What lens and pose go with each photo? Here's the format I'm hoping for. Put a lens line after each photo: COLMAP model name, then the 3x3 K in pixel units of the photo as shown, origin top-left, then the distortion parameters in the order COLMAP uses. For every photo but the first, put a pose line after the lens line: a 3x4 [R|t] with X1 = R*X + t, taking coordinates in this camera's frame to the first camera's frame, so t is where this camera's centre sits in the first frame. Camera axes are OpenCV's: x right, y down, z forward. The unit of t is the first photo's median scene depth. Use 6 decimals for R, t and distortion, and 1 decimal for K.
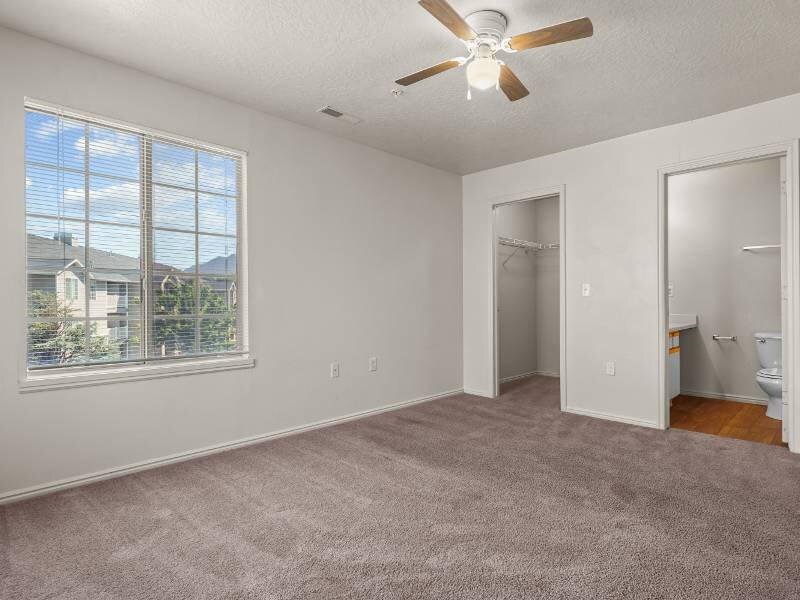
lens RADIAL K [[435.6, 0, 429.2], [0, 435.6, 298.6], [0, 0, 1]] dist [-0.000633, 0.000120]
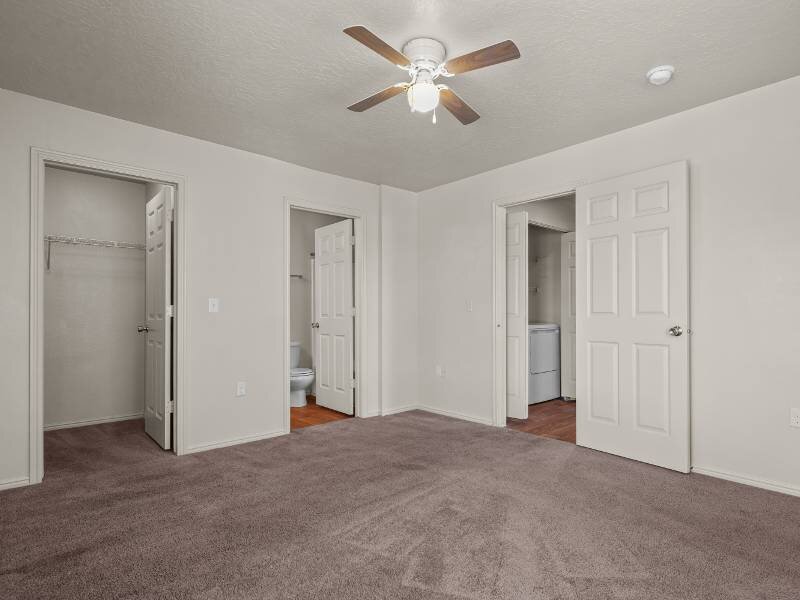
lens RADIAL K [[435.6, 0, 429.2], [0, 435.6, 298.6], [0, 0, 1]] dist [-0.000633, 0.000120]
pose [[0.056209, 0.044176, 0.997441, -0.597880], [-0.000110, 0.999021, -0.044240, 0.007379], [-0.998419, 0.002377, 0.056159, 0.620650]]
